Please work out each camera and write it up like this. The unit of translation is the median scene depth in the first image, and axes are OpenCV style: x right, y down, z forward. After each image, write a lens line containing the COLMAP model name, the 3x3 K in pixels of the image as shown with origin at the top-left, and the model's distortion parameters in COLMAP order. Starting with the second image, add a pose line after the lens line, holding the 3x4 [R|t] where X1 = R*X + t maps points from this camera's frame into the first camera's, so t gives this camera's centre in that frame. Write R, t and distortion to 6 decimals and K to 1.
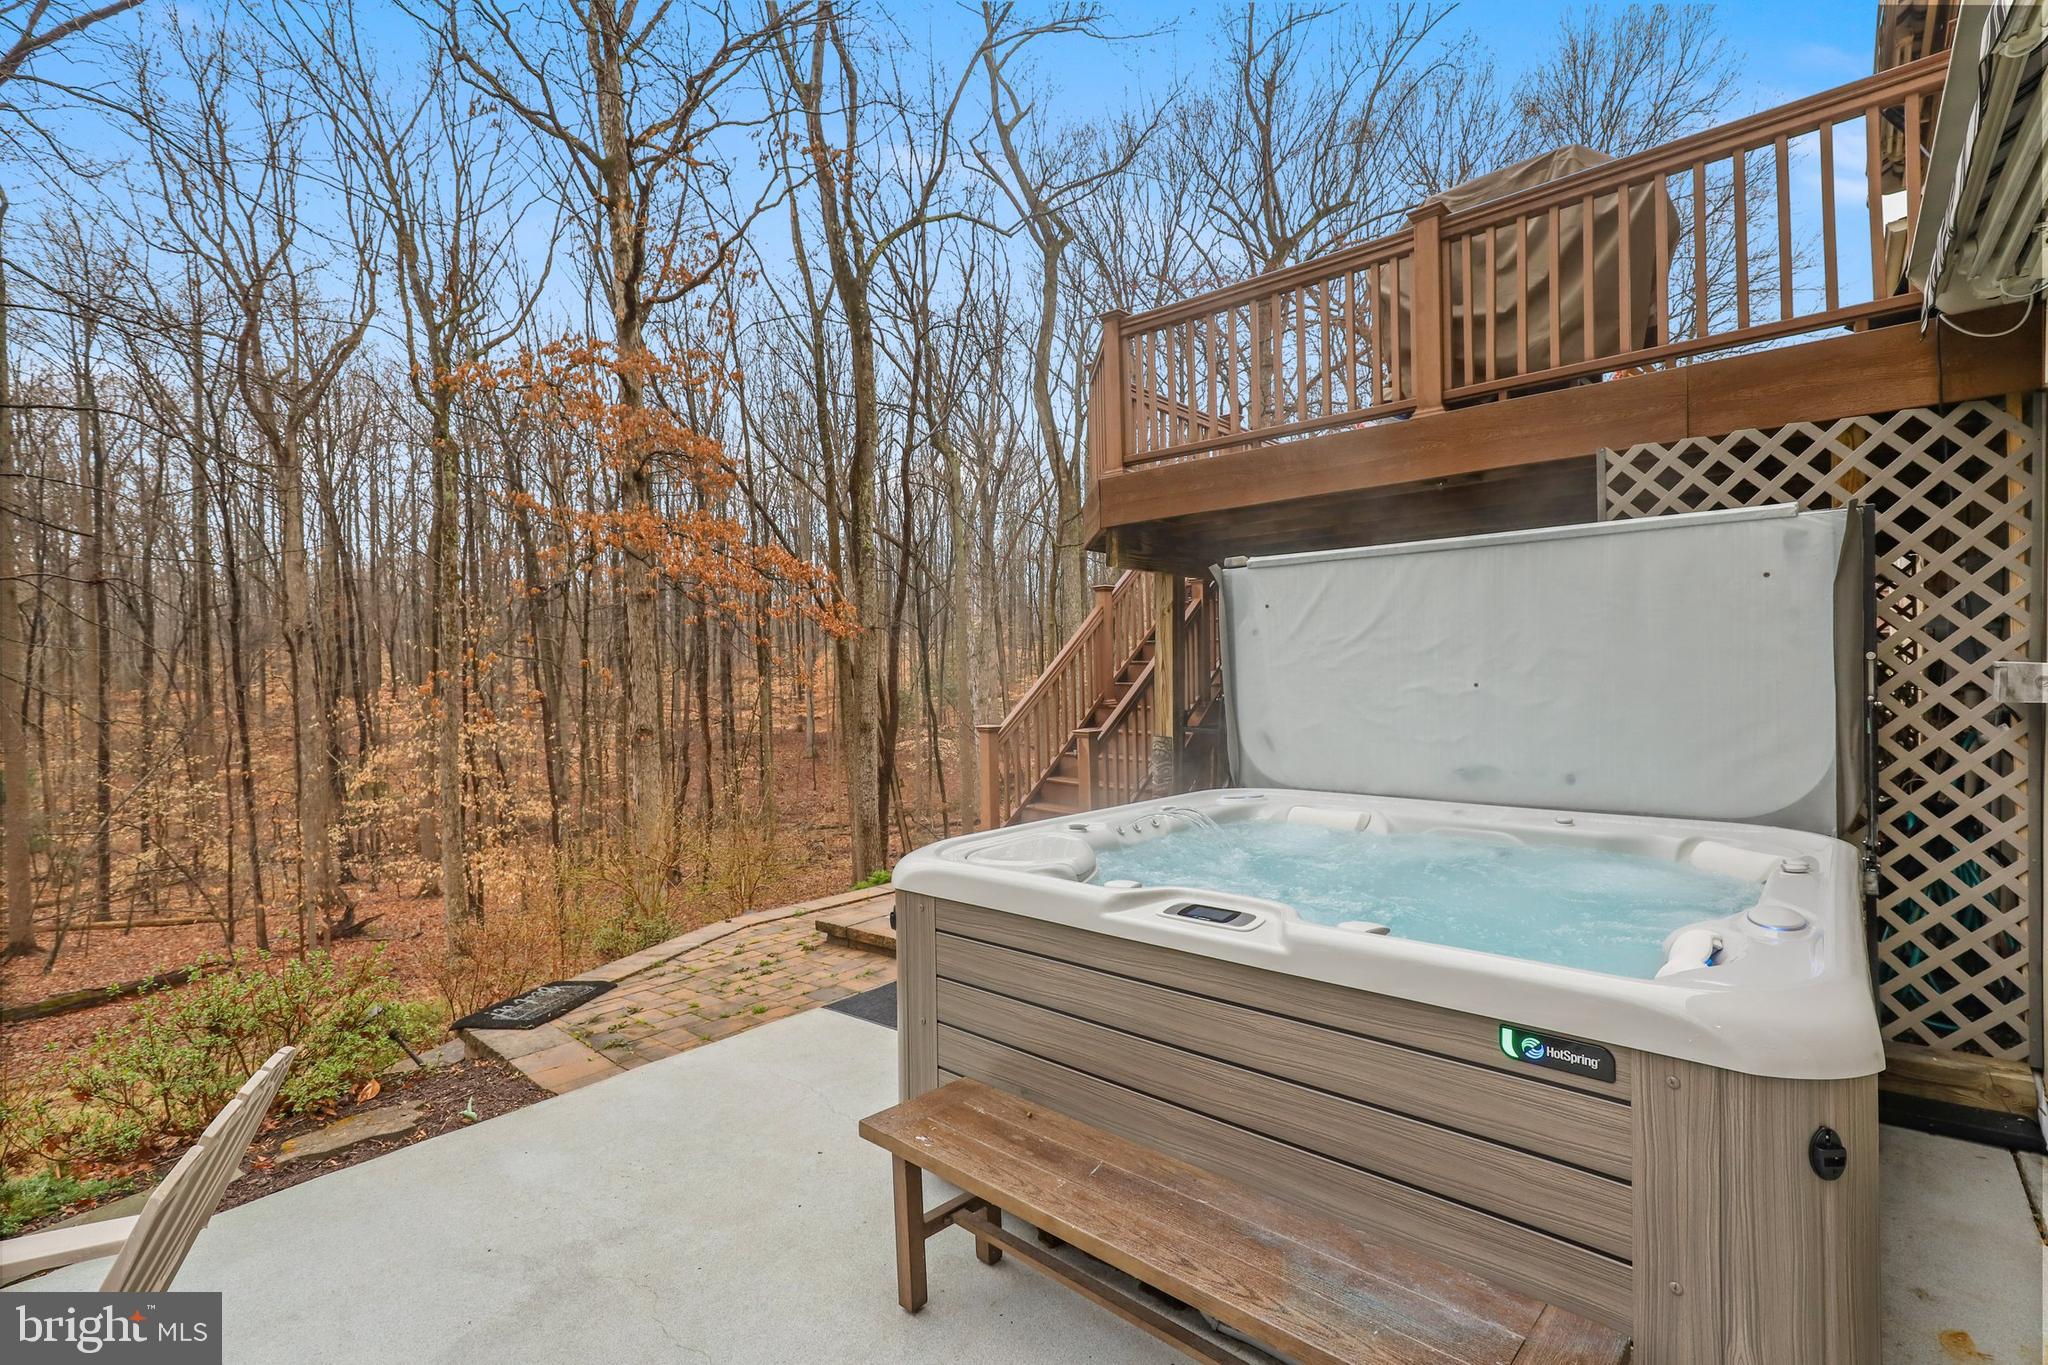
lens RADIAL K [[913.4, 0, 1026.8], [0, 913.4, 685.4], [0, 0, 1]] dist [-0.001469, 0.000017]
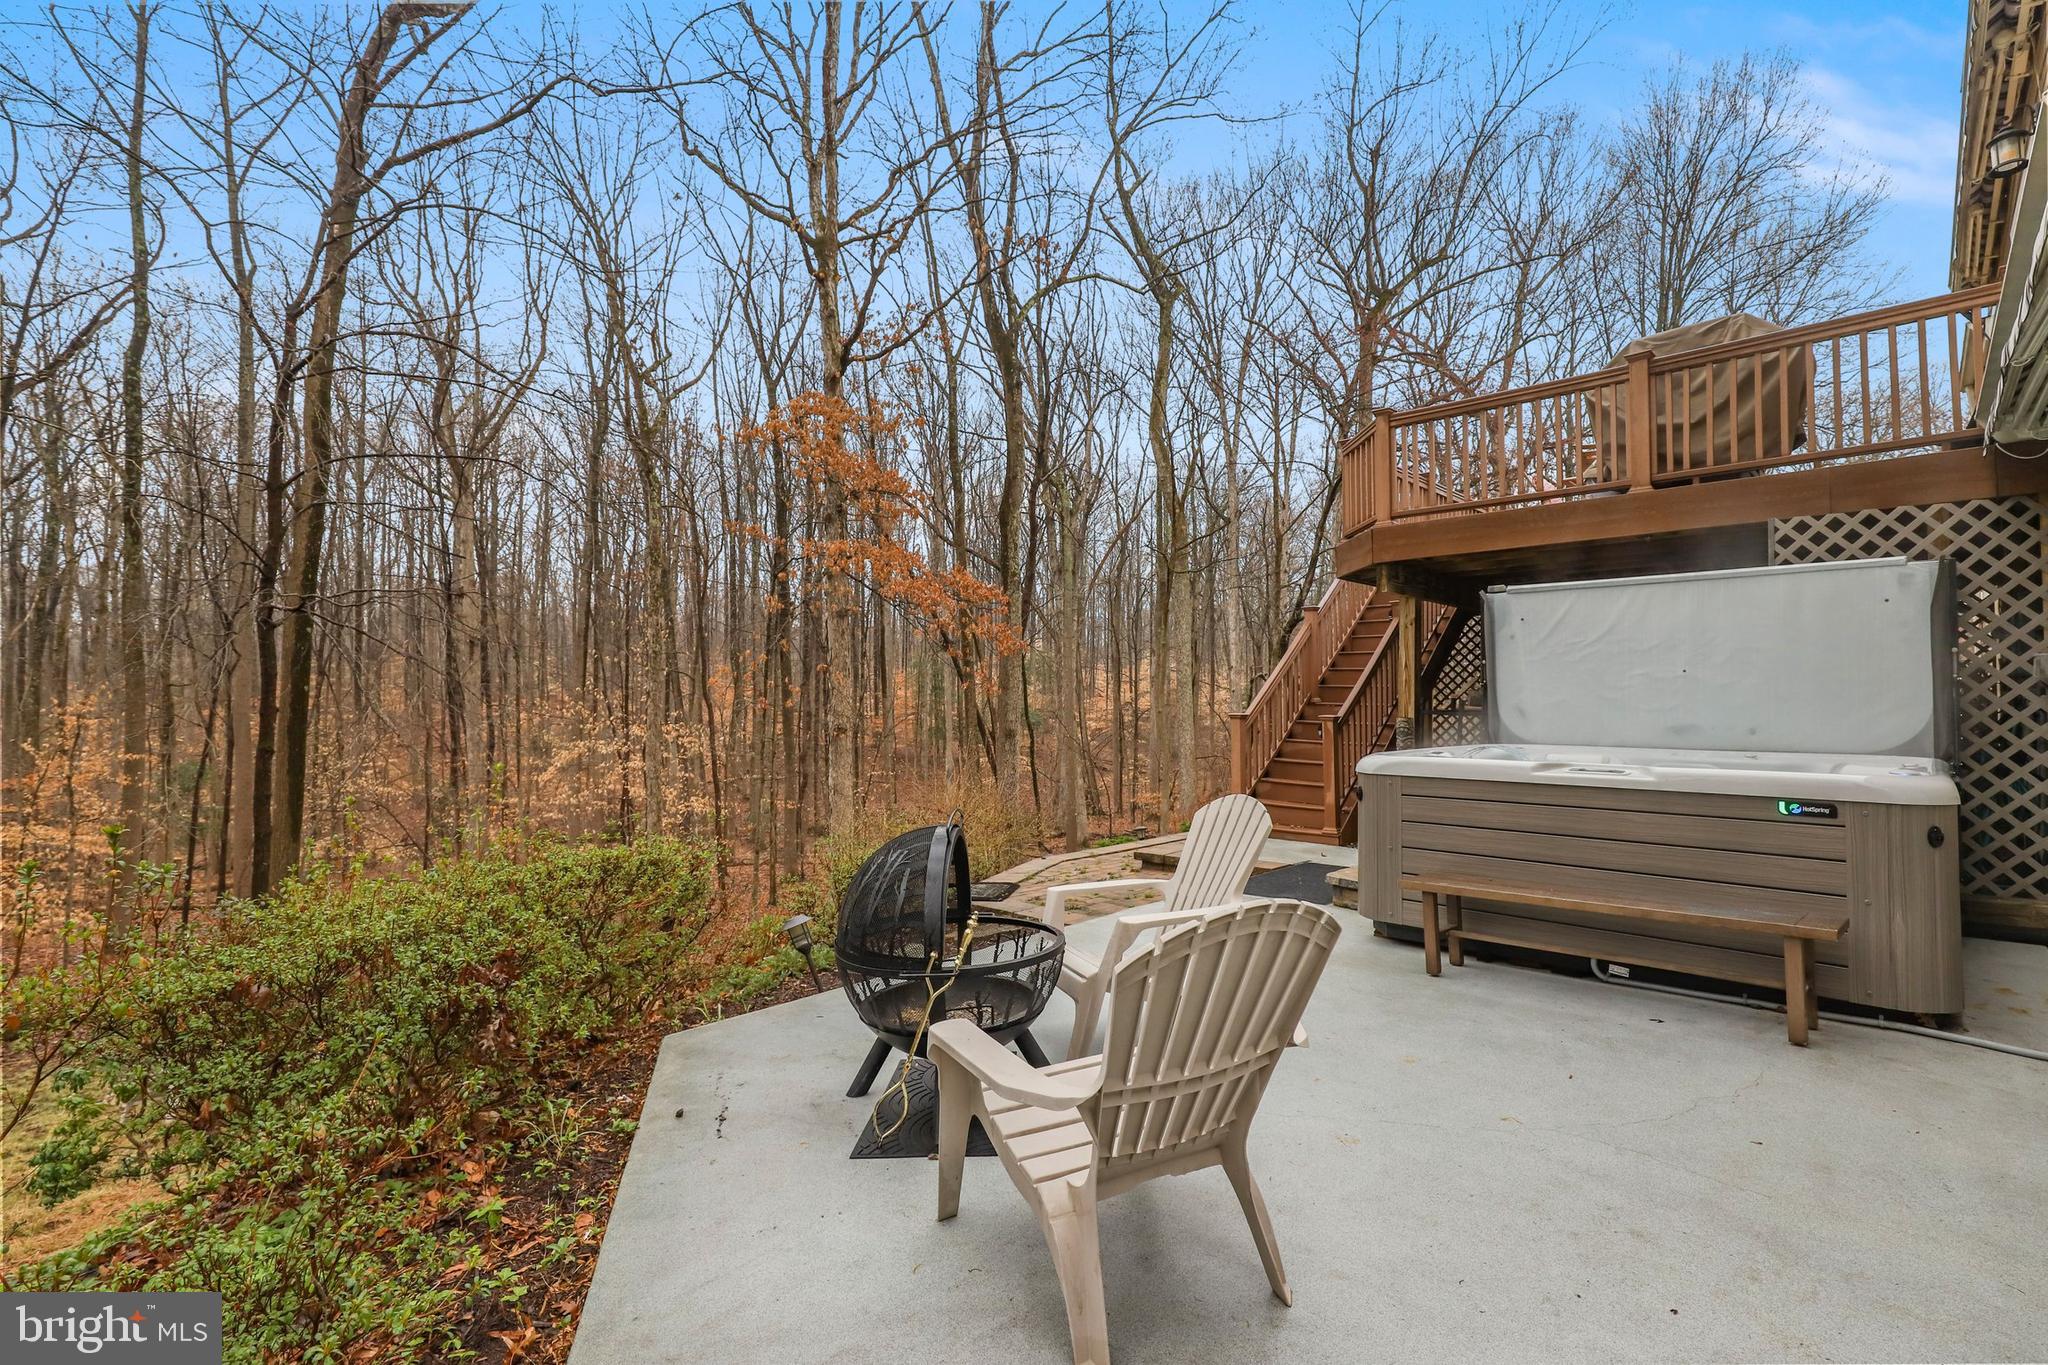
lens RADIAL K [[916.8, 0, 1026.0], [0, 916.8, 682.6], [0, 0, 1]] dist [-0.001510, -0.000196]
pose [[0.998641, 0.015117, -0.049879, -0.589258], [-0.016568, 0.999448, -0.028805, 0.090244], [0.049416, 0.029592, 0.998340, -0.646924]]
